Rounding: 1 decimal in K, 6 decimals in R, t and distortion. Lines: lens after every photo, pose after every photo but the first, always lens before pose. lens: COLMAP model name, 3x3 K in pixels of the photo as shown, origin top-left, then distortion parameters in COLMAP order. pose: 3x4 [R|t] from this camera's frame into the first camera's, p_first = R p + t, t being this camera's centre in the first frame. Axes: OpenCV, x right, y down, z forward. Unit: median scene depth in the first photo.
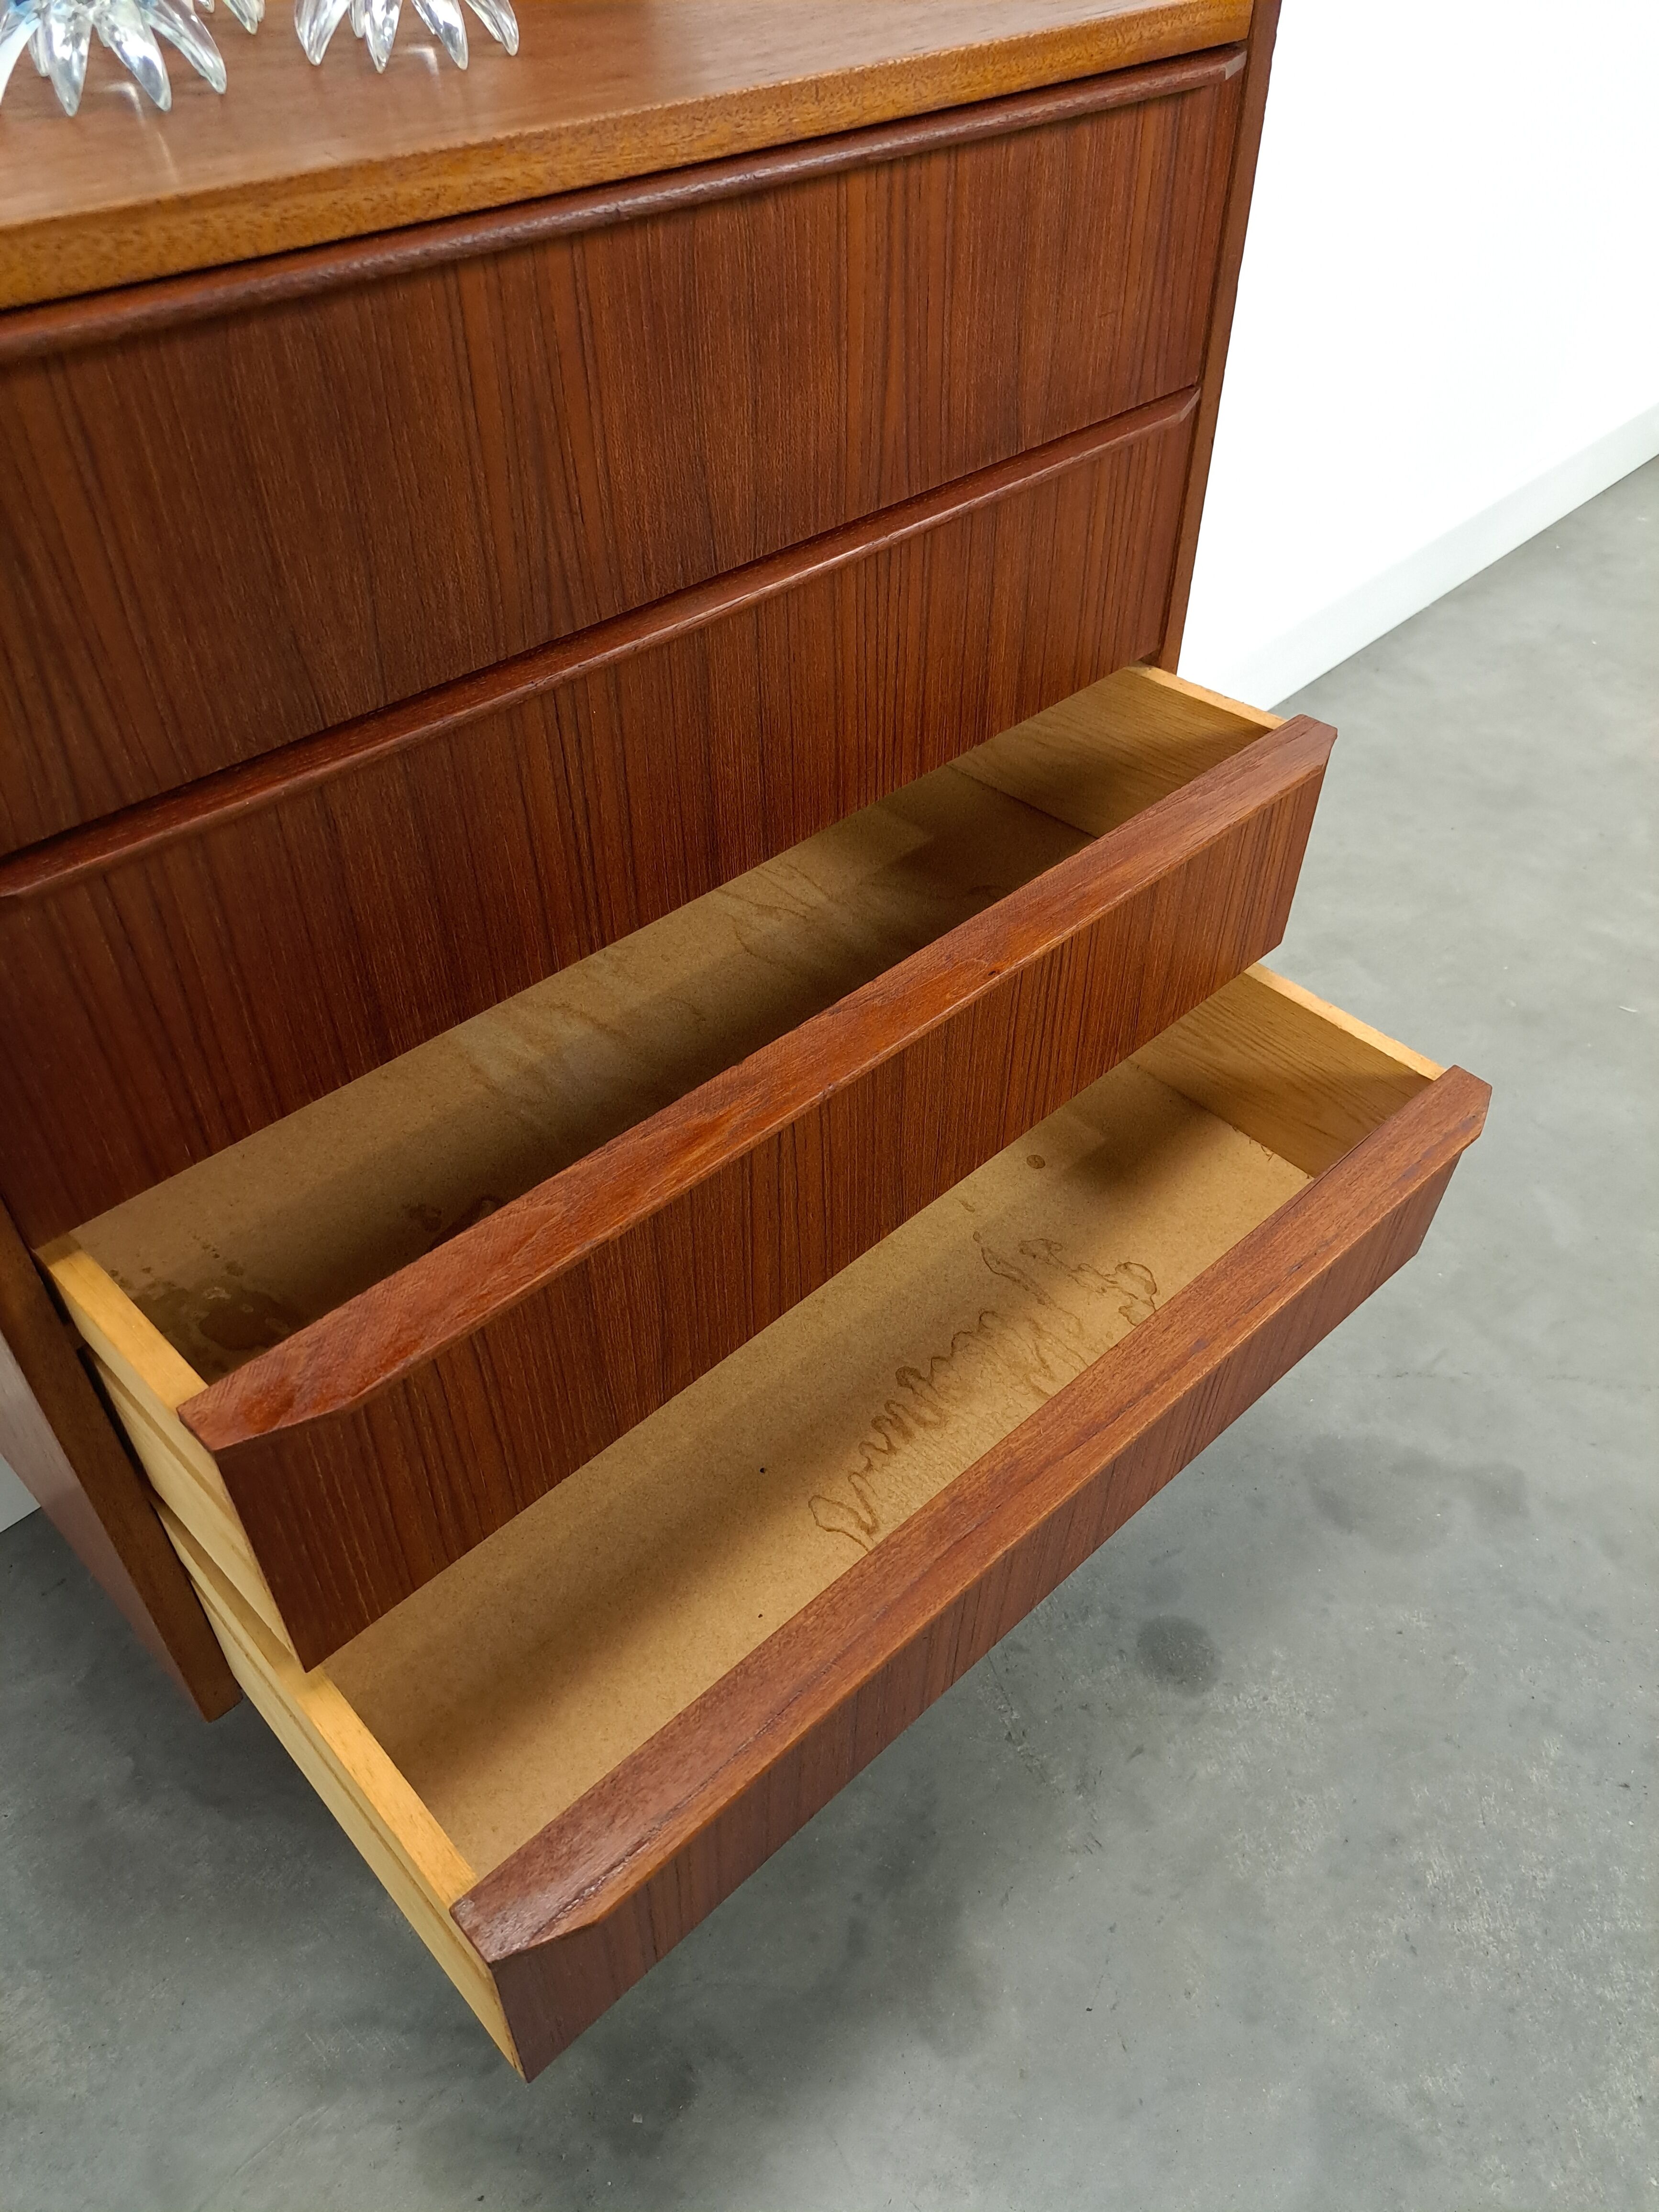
lens RADIAL K [[1609.6, 0, 848.3], [0, 1609.6, 1131.2], [0, 0, 1]] dist [0.035266, -0.018076]
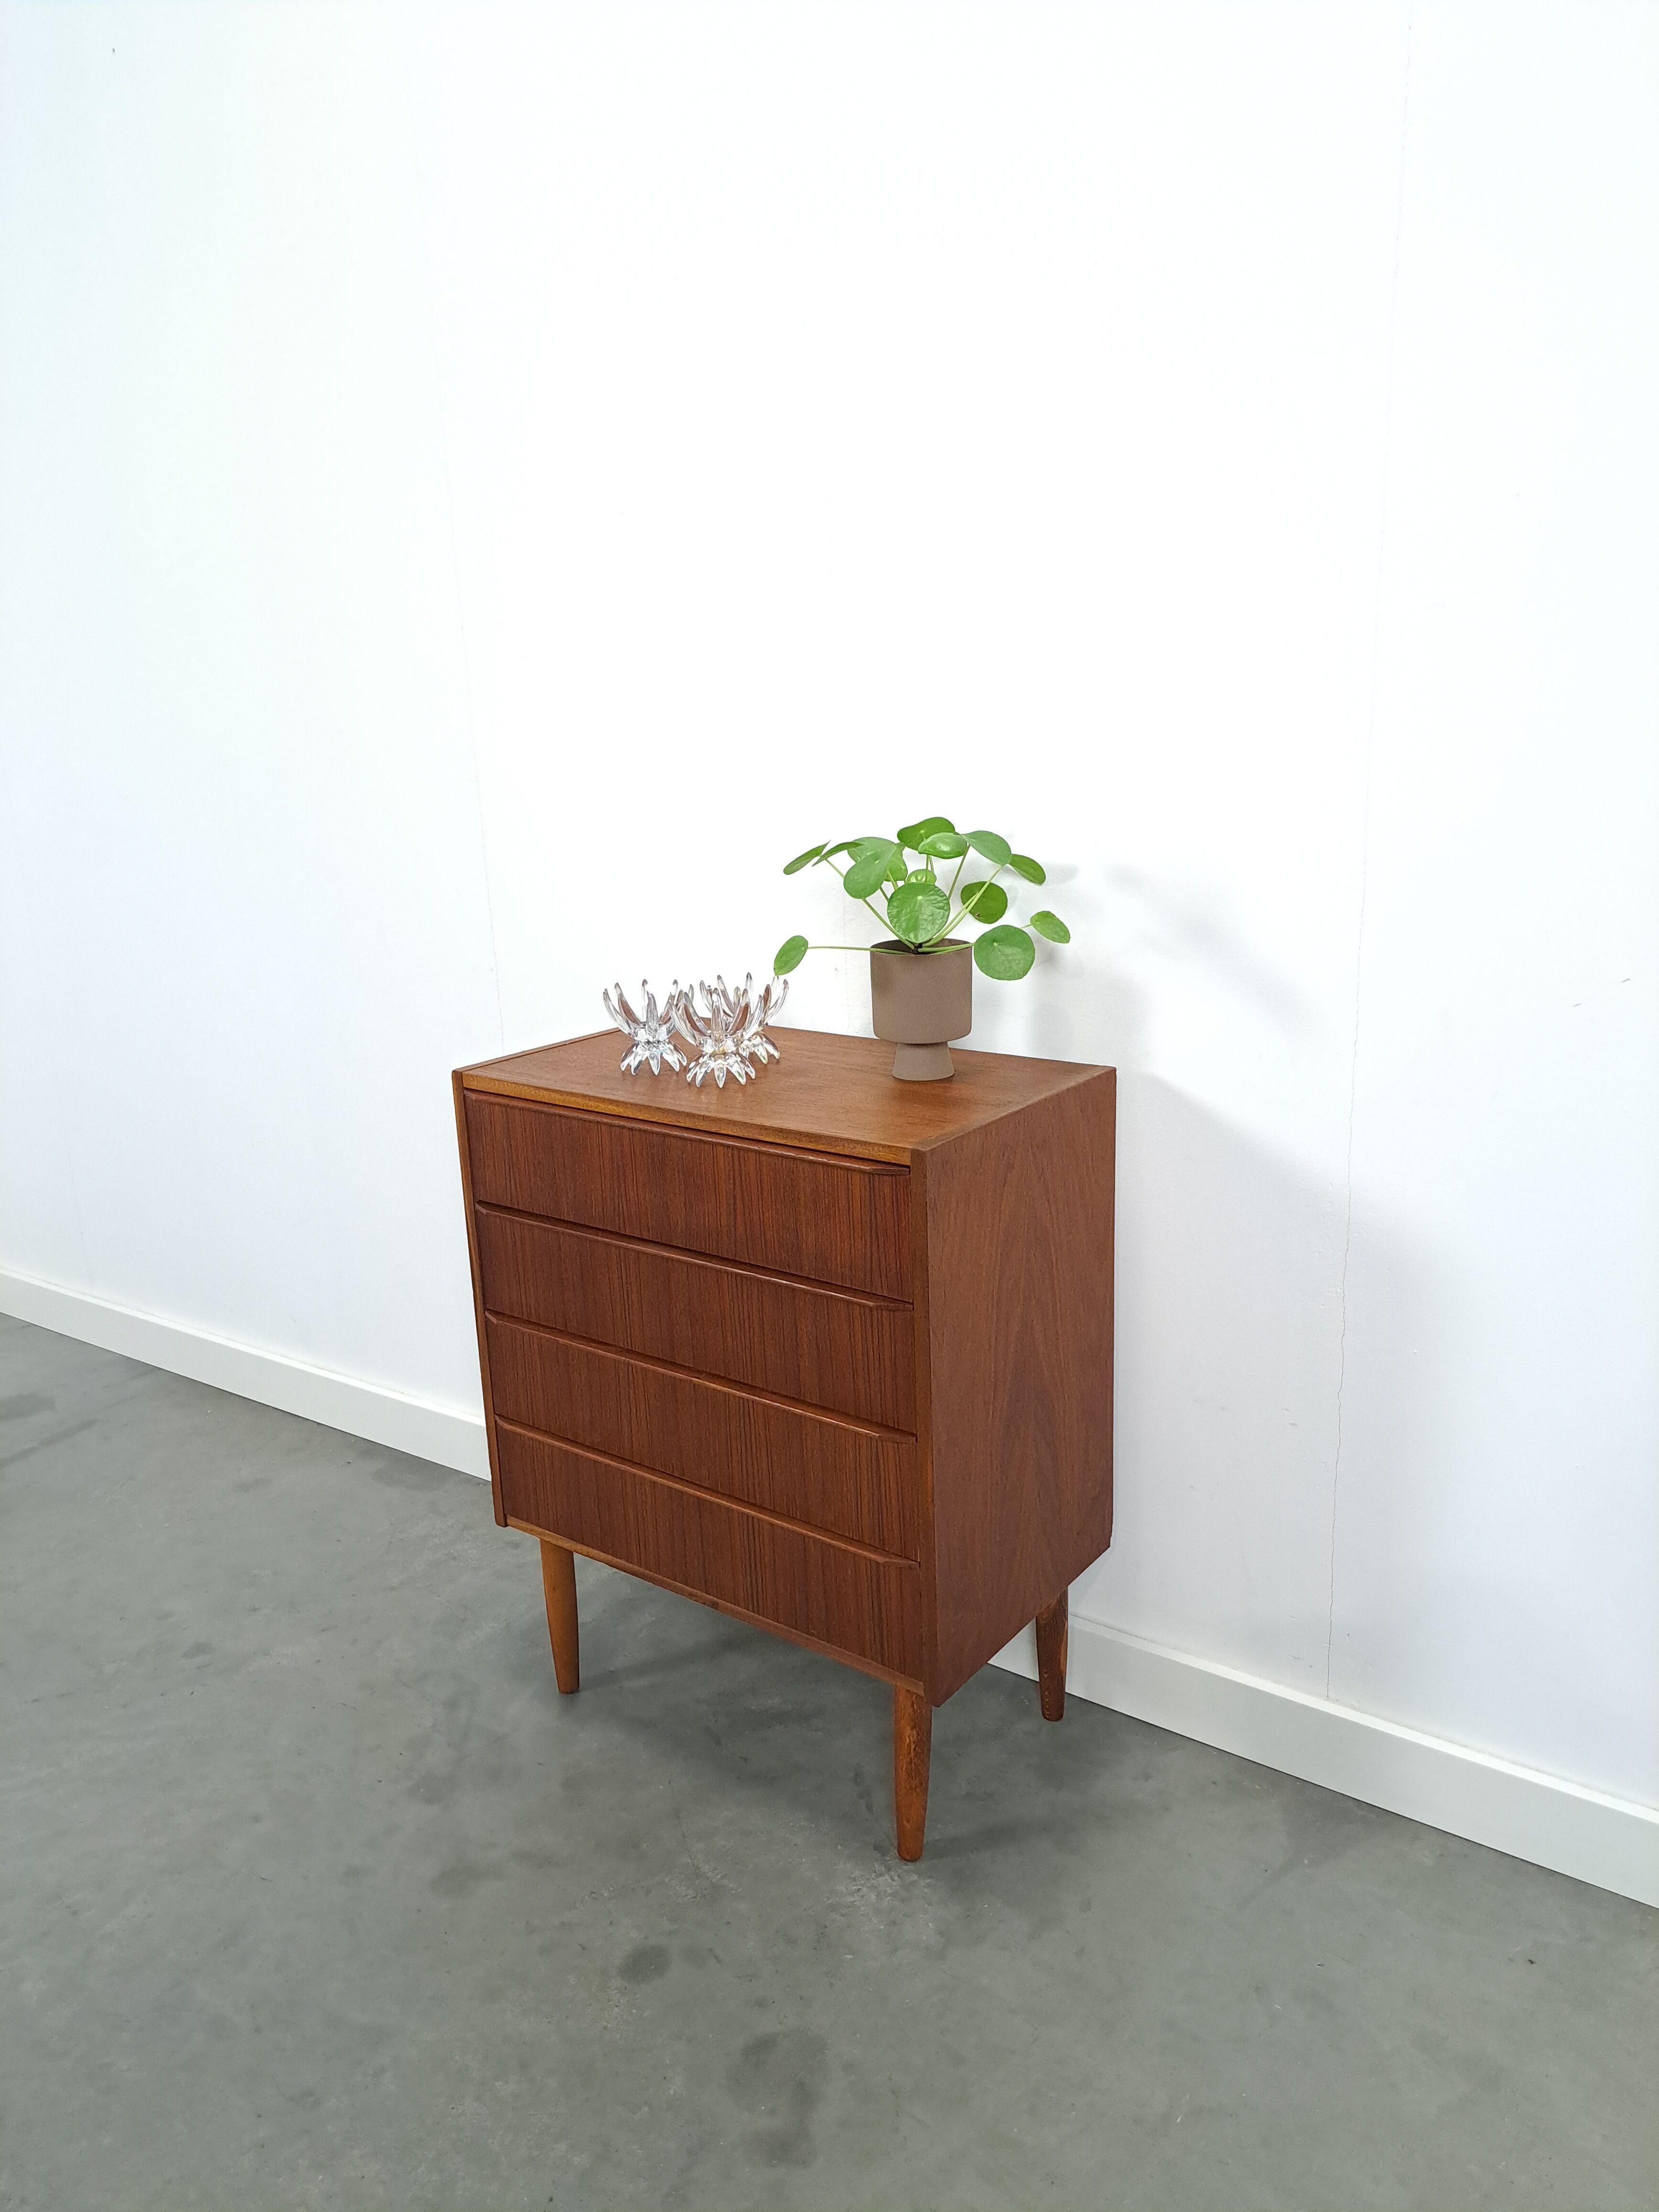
lens RADIAL K [[1609.6, 0, 851.3], [0, 1609.6, 1094.3], [0, 0, 1]] dist [0.035266, -0.018076]
pose [[0.136542, 0.234163, -0.962561, 1.860320], [-0.644011, 0.759298, 0.093361, -0.720637], [0.752732, 0.607152, 0.254480, 0.260545]]
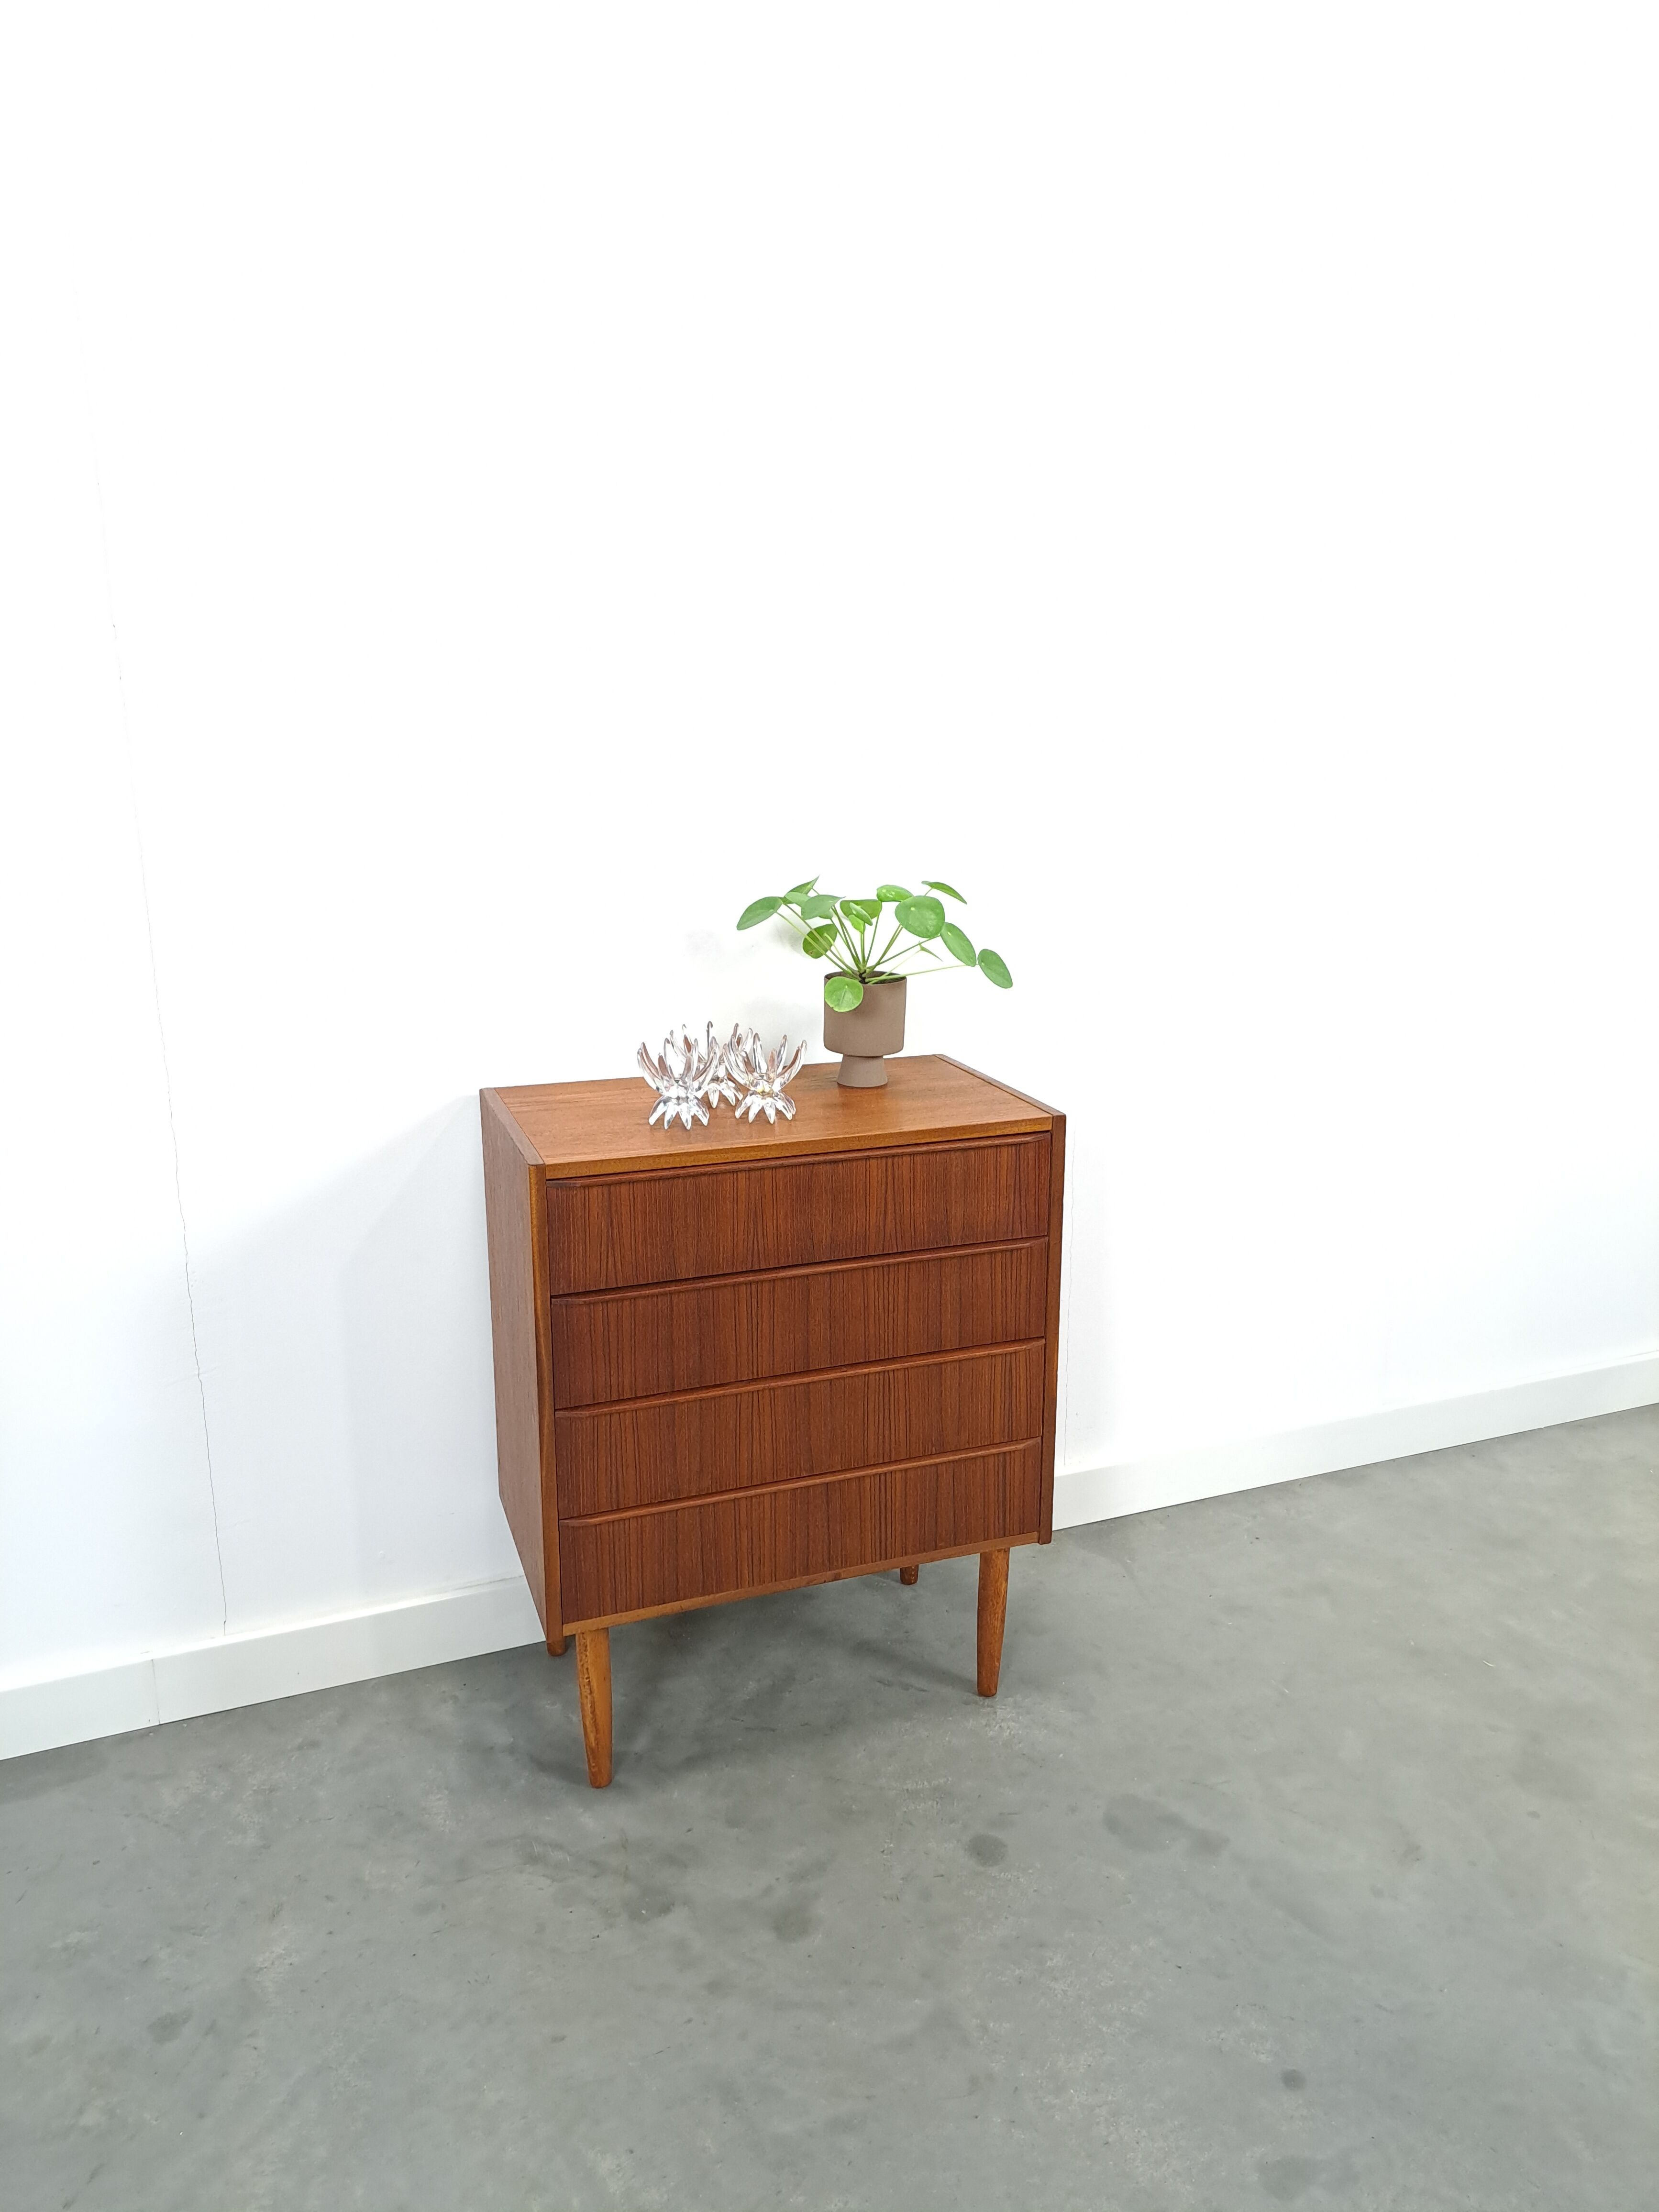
lens RADIAL K [[1609.6, 0, 846.8], [0, 1609.6, 1073.9], [0, 0, 1]] dist [0.035266, -0.018076]
pose [[0.906746, 0.093390, -0.411205, 0.881662], [-0.283778, 0.856443, -0.431249, 0.483723], [0.311899, 0.507724, 0.803078, -1.206984]]
